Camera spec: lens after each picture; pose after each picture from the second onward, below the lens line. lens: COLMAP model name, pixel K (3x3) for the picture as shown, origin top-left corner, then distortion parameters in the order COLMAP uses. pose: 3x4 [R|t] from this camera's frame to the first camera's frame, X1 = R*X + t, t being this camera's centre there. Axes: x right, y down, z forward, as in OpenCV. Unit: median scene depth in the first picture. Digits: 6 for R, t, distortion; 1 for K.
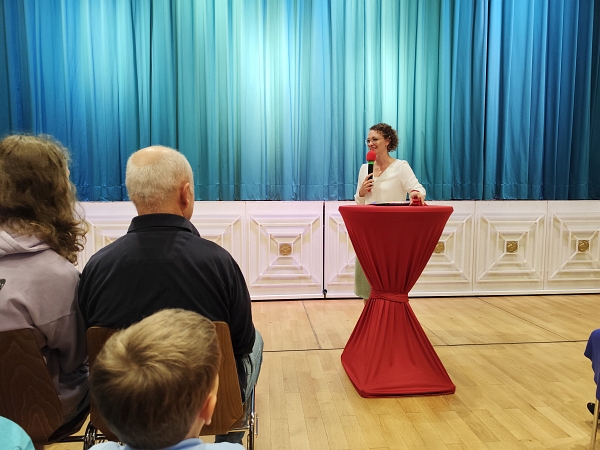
lens RADIAL K [[424.8, 0, 299.4], [0, 424.8, 224.9], [0, 0, 1]] dist [0.000740, -0.002920]
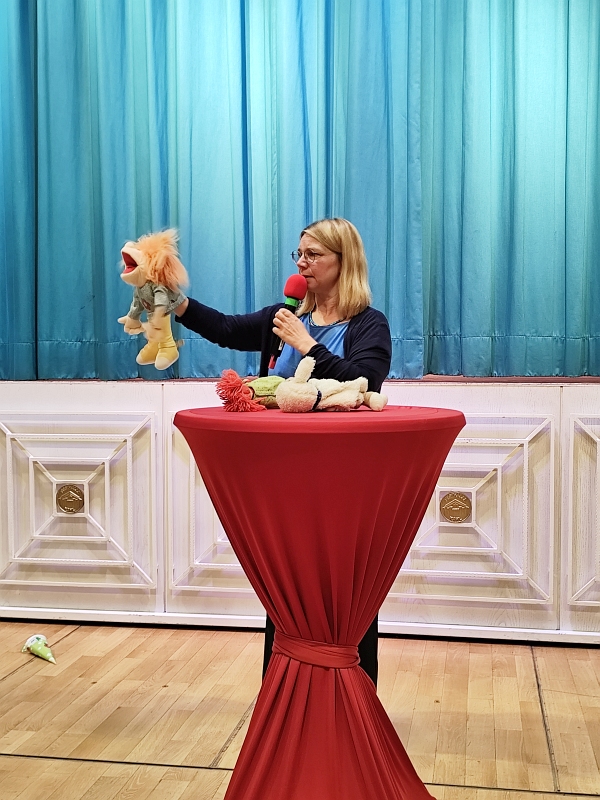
lens RADIAL K [[1081.0, 0, 300.7], [0, 1081.0, 399.0], [0, 0, 1]] dist [0.017145, 0.064241]
pose [[0.967456, 0.010010, -0.252842, 0.449788], [-0.020298, 0.999067, -0.038113, -0.003281], [0.252224, 0.042005, 0.966757, 0.036247]]
